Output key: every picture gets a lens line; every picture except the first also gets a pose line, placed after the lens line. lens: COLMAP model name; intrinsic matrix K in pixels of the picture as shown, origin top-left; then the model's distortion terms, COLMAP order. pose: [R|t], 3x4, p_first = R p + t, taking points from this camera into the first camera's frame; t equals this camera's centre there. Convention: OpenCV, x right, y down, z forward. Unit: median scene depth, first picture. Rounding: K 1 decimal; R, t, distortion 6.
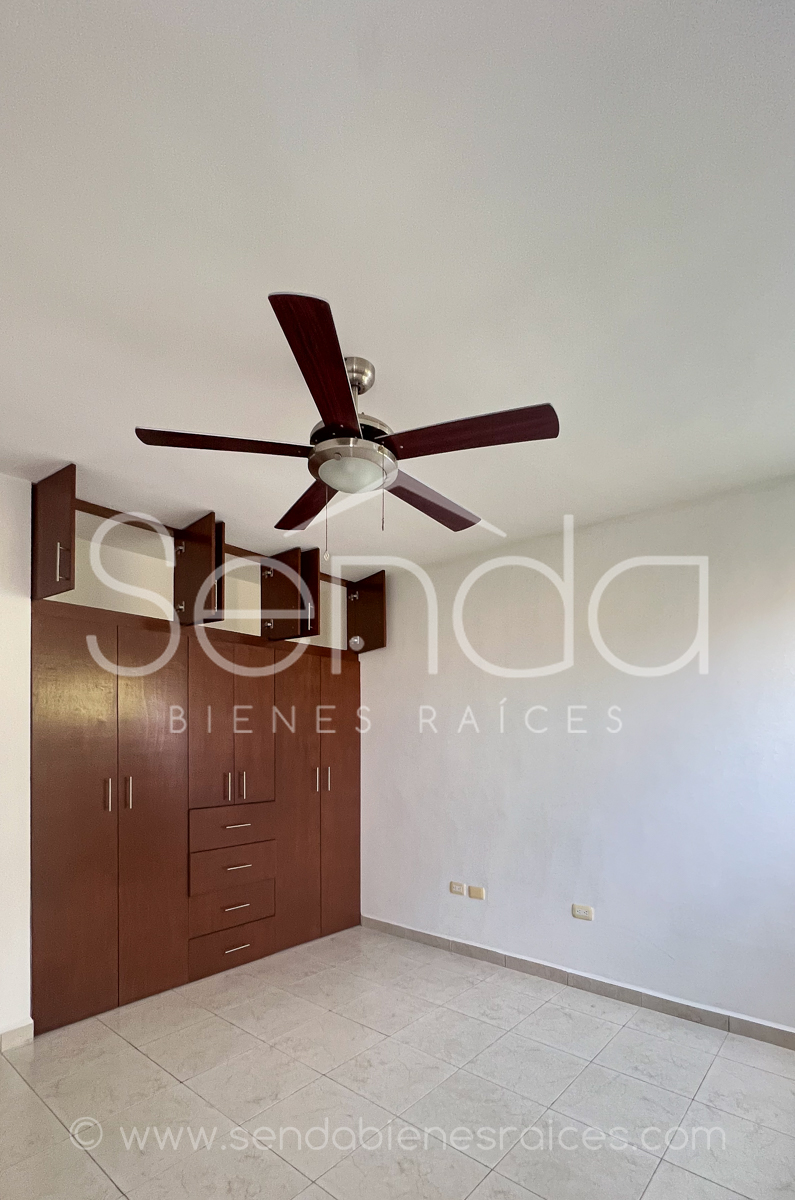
lens RADIAL K [[501.4, 0, 396.8], [0, 501.4, 618.6], [0, 0, 1]] dist [-0.001033, 0.000502]
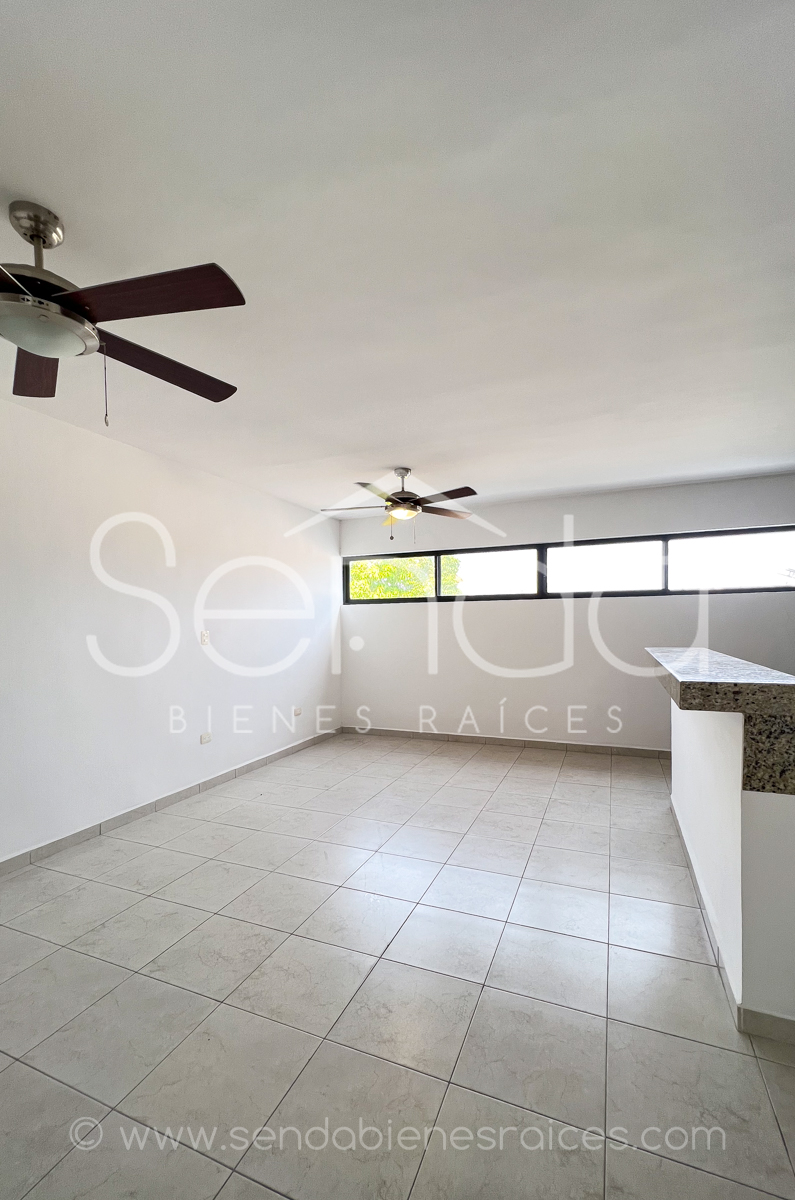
lens RADIAL K [[501.4, 0, 396.8], [0, 501.4, 618.6], [0, 0, 1]] dist [-0.001033, 0.000502]
pose [[0.999999, -0.000270, -0.001320, 0.369863], [0.000270, 1.000000, 0.000089, 0.000259], [0.001320, -0.000089, 0.999999, 0.000654]]
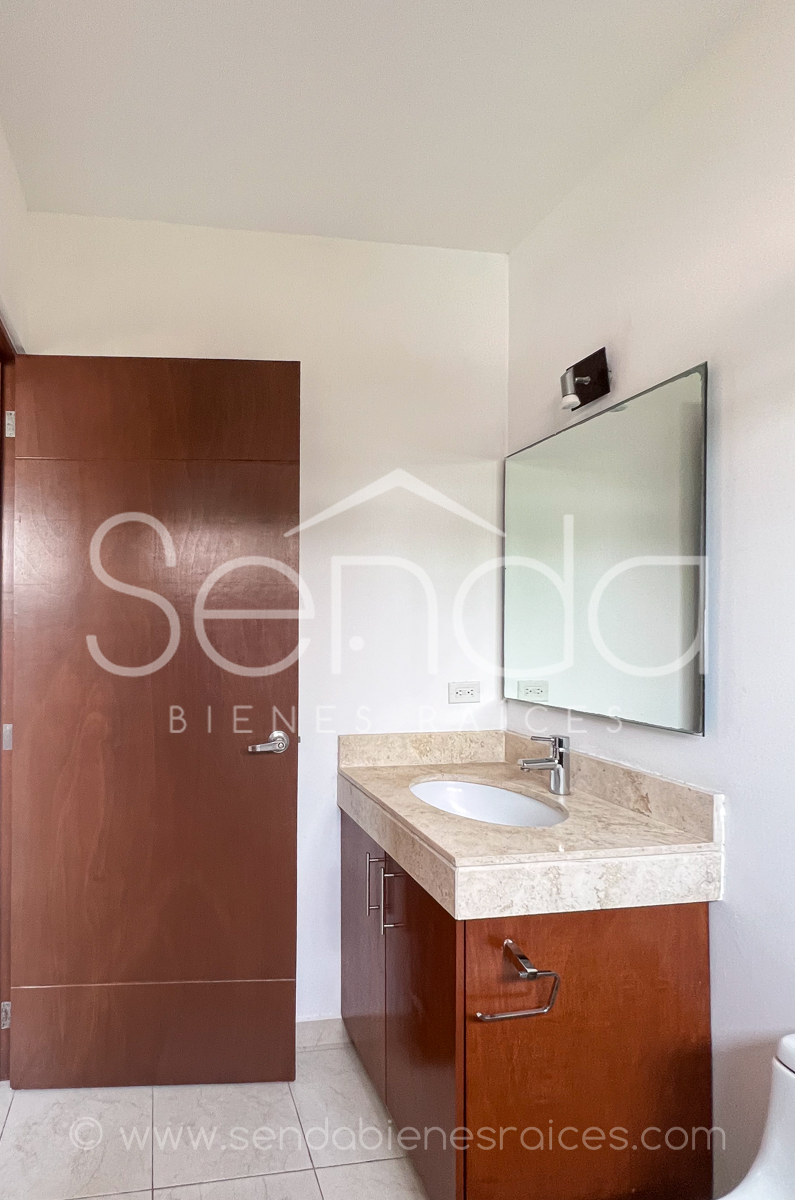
lens RADIAL K [[501.4, 0, 396.8], [0, 501.4, 618.6], [0, 0, 1]] dist [-0.001033, 0.000502]
pose [[1.000000, 0.000022, 0.000480, 0.280704], [-0.000022, 1.000000, -0.000153, 0.000218], [-0.000480, 0.000153, 1.000000, 0.000542]]
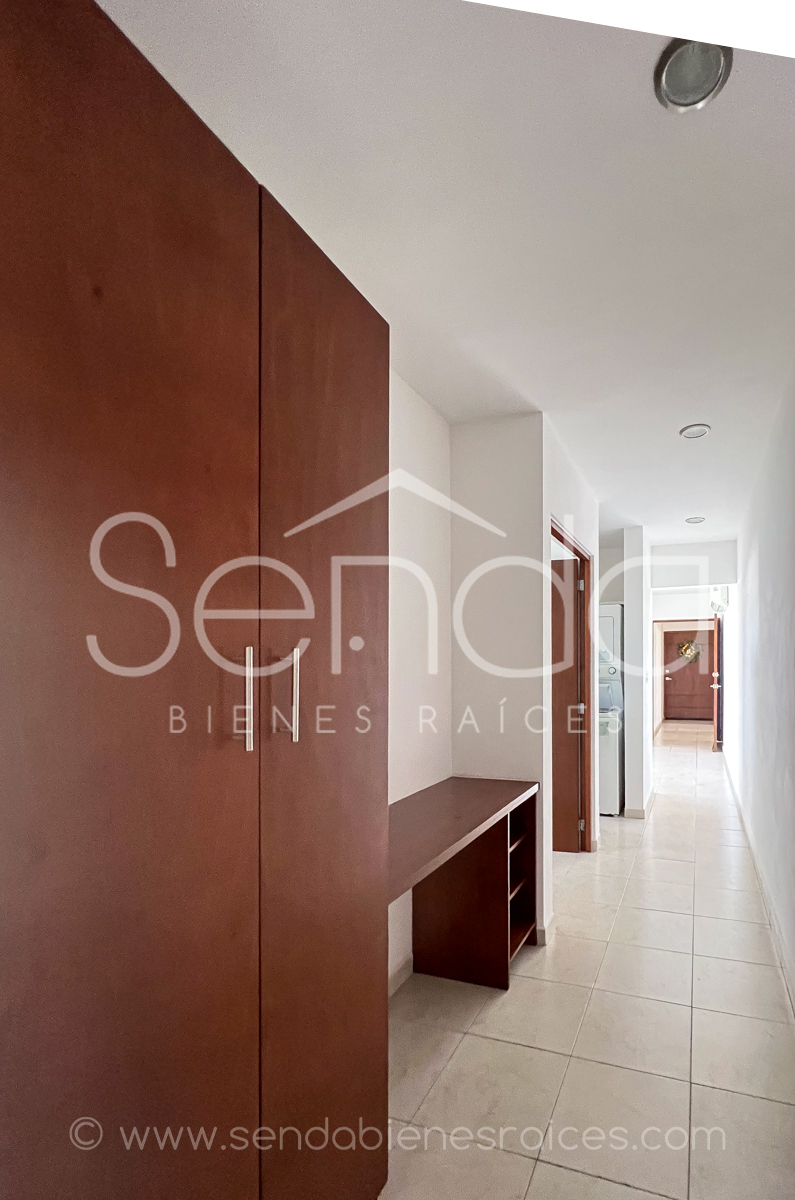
lens RADIAL K [[501.4, 0, 396.8], [0, 501.4, 618.6], [0, 0, 1]] dist [-0.001033, 0.000502]
pose [[1.000000, 0.000087, -0.000310, 0.336761], [-0.000087, 1.000000, 0.000077, 0.000141], [0.000310, -0.000077, 1.000000, 0.000507]]
